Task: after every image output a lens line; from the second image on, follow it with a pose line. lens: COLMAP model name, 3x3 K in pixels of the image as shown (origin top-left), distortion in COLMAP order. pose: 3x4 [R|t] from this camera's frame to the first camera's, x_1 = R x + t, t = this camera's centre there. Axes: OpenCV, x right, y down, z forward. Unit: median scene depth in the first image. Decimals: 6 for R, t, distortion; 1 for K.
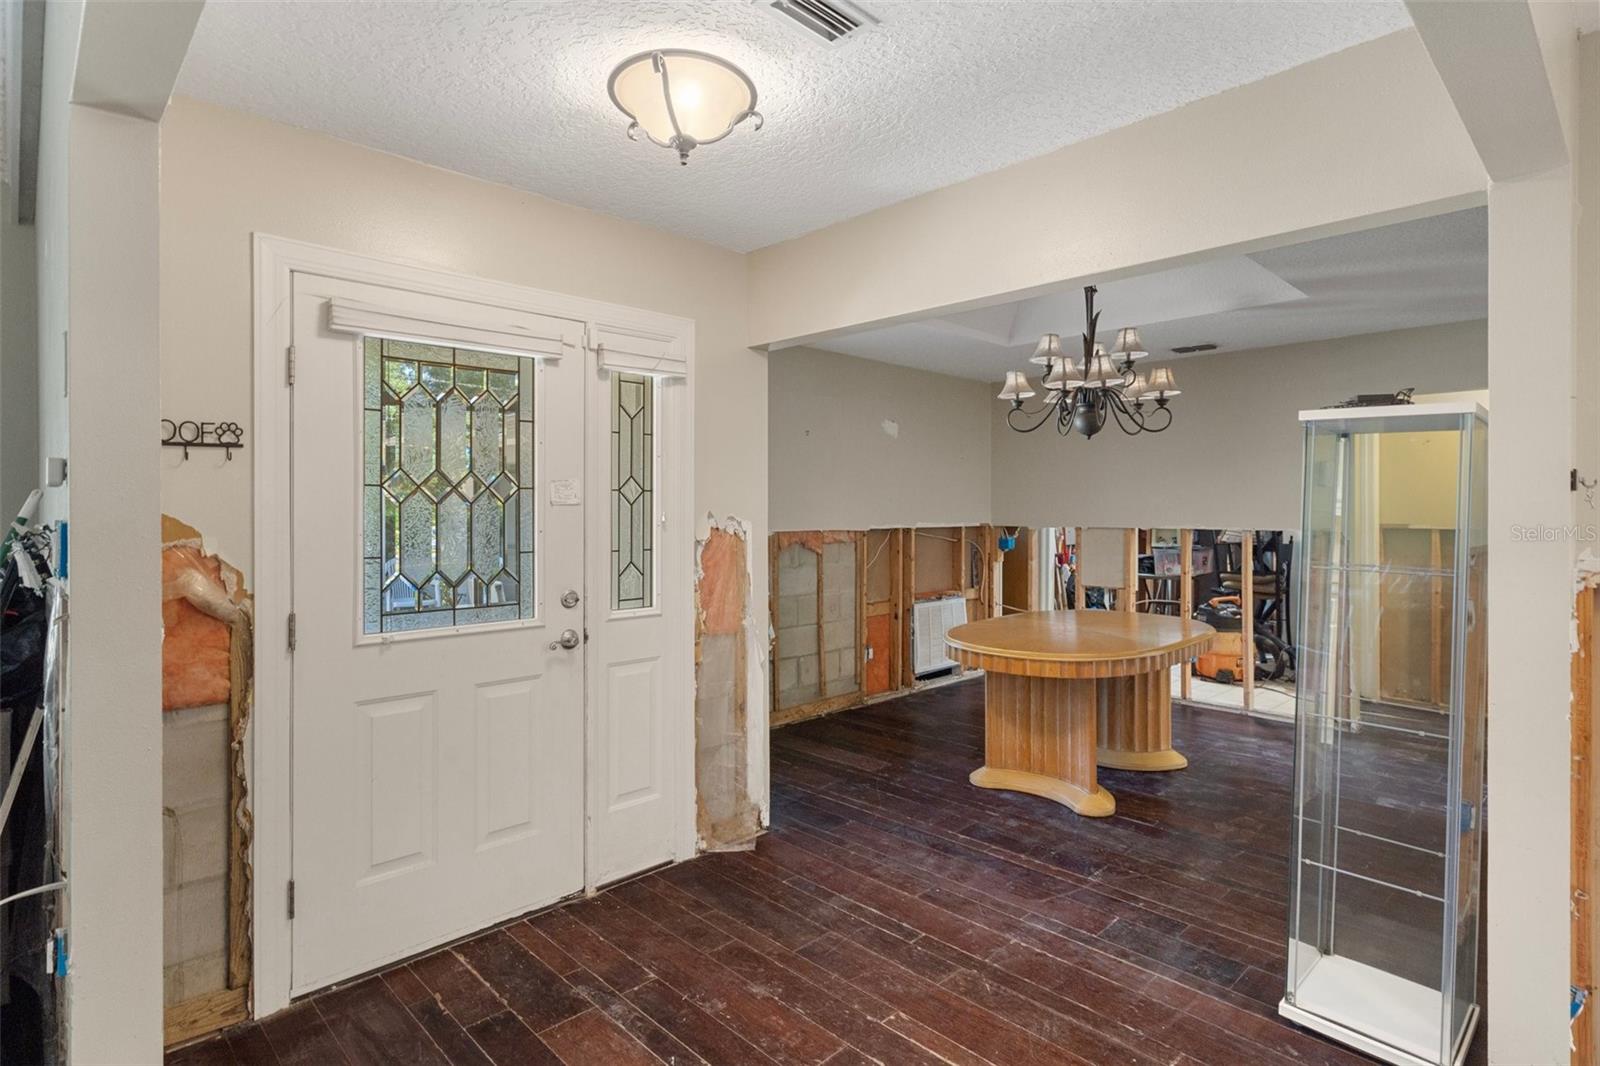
lens RADIAL K [[819.0, 0, 802.2], [0, 819.0, 516.8], [0, 0, 1]] dist [0.010723, 0.001474]
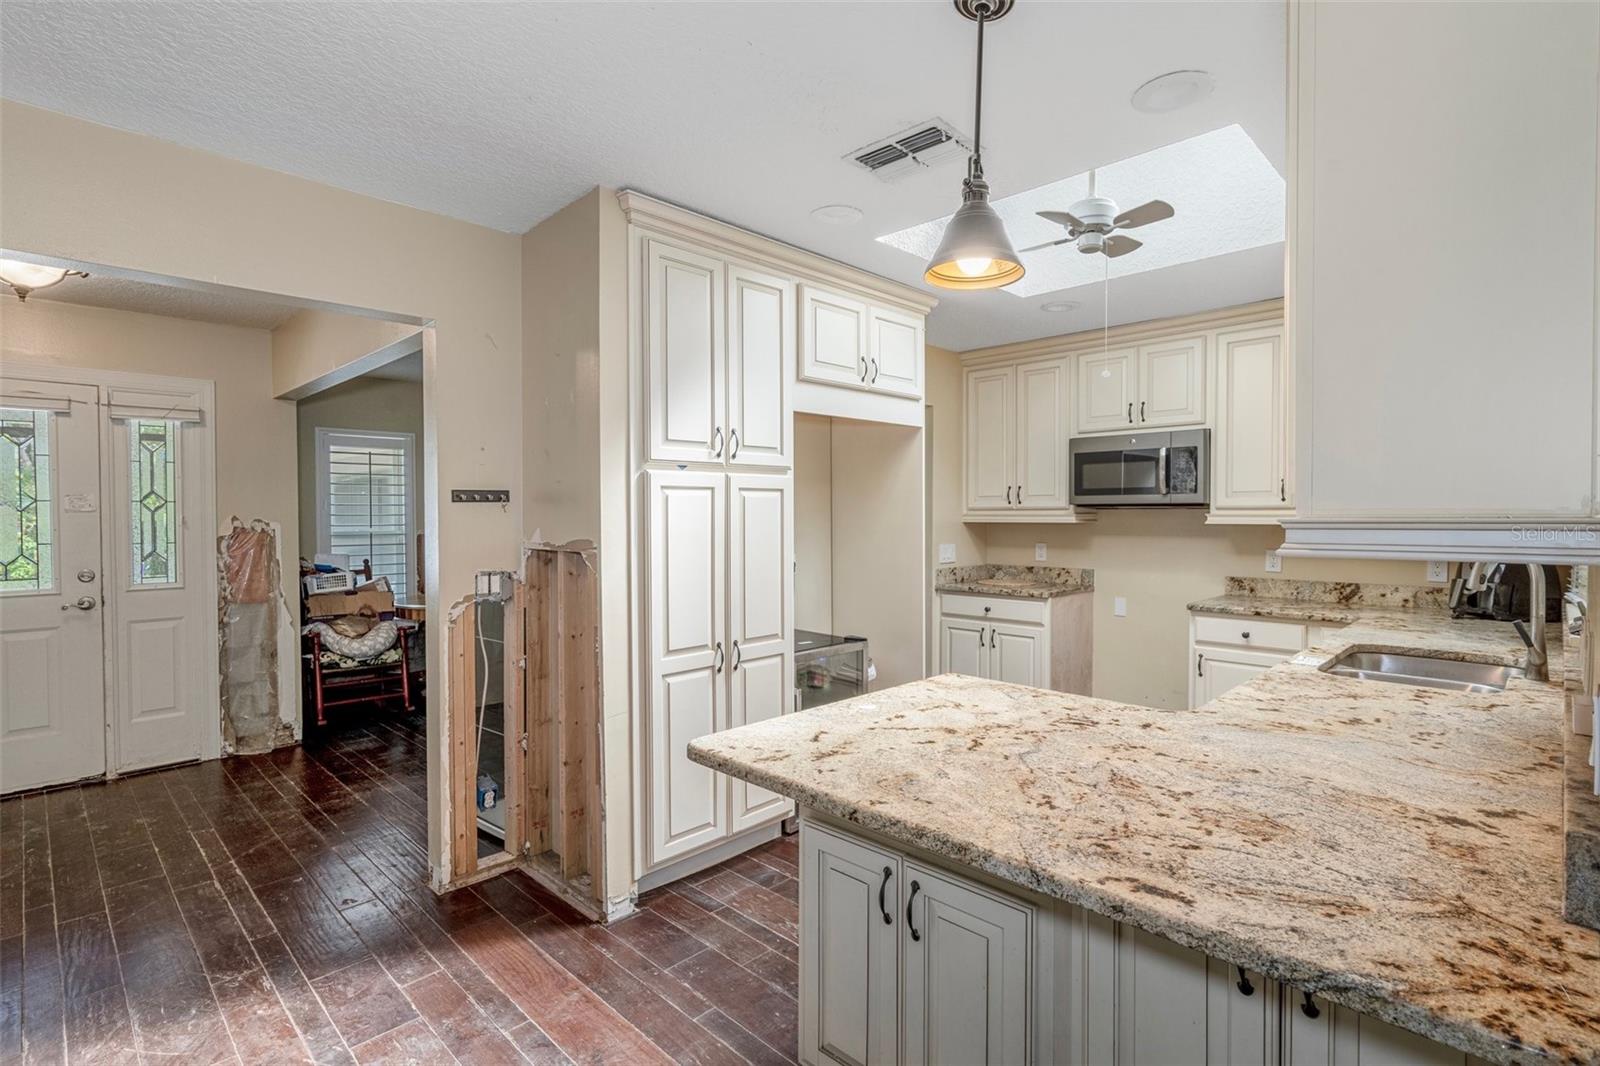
lens RADIAL K [[766.9, 0, 794.3], [0, 766.9, 534.6], [0, 0, 1]] dist [0.002332, 0.003160]
pose [[0.999847, -0.003895, 0.017035, 0.611179], [0.003536, 0.999772, 0.021068, 0.001096], [-0.017114, -0.021005, 0.999633, -0.251555]]
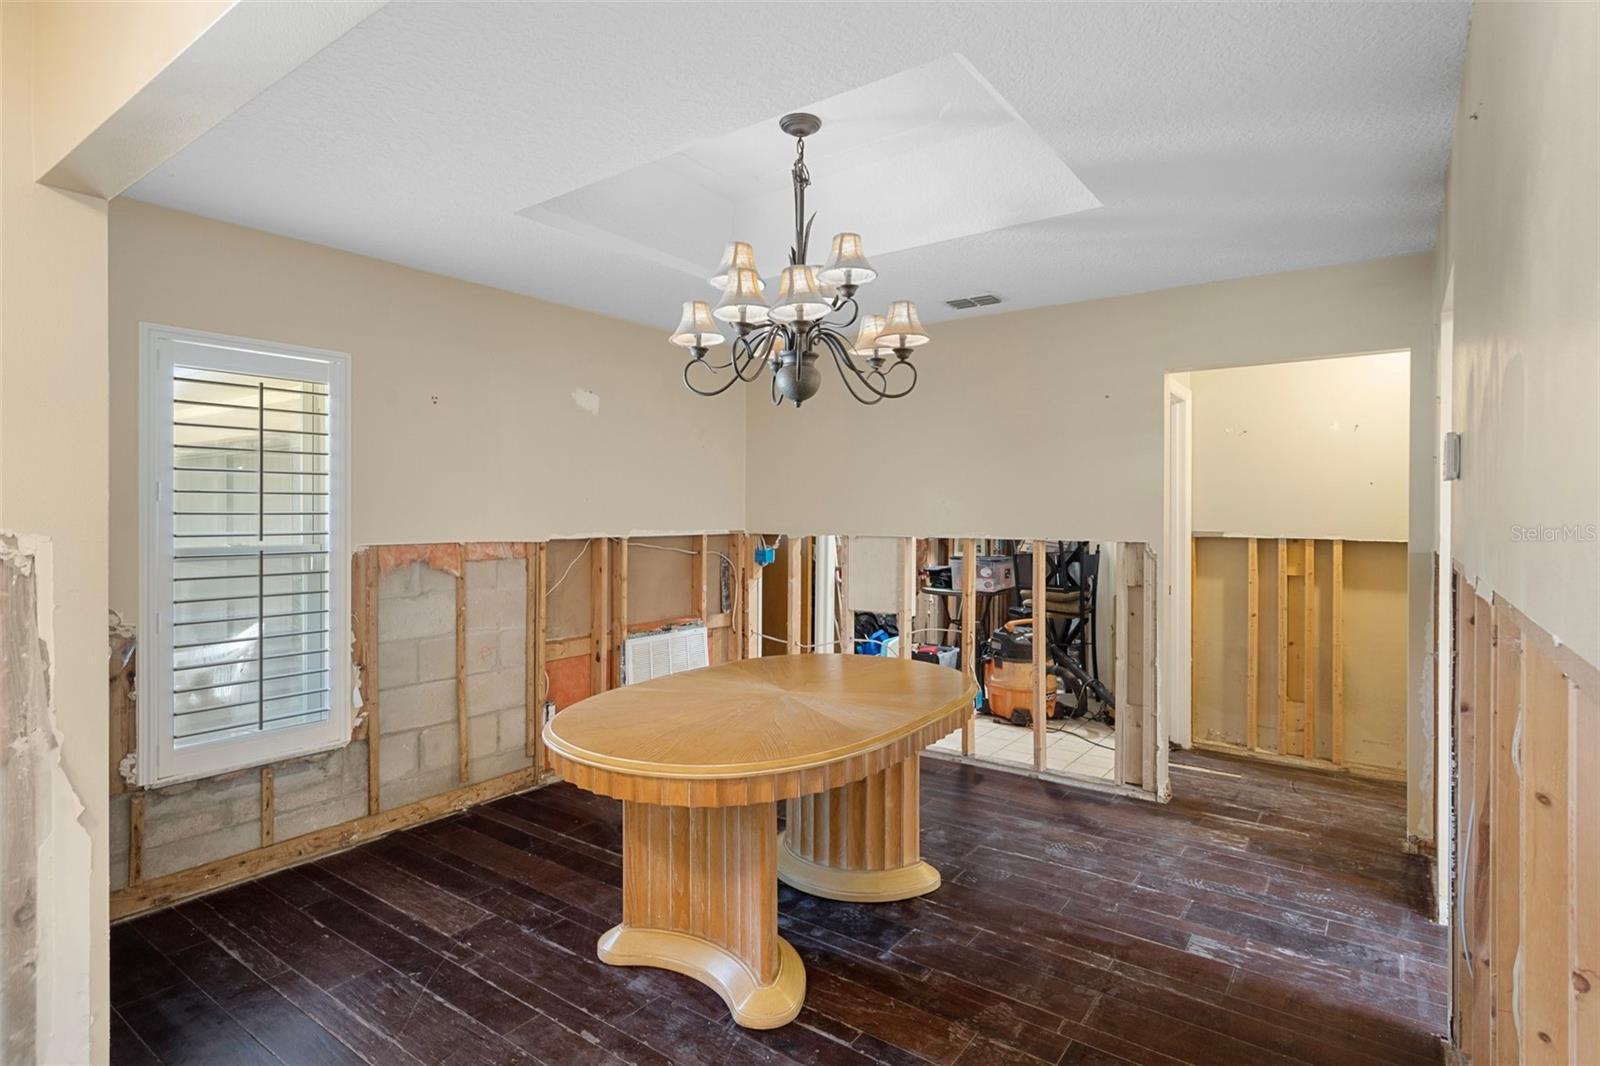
lens RADIAL K [[819.0, 0, 796.8], [0, 819.0, 526.5], [0, 0, 1]] dist [0.010723, 0.001474]
pose [[0.986261, 0.000044, 0.165195, 0.229945], [-0.001346, 0.999969, 0.007772, -0.002939], [-0.165189, -0.007888, 0.986230, 0.334380]]
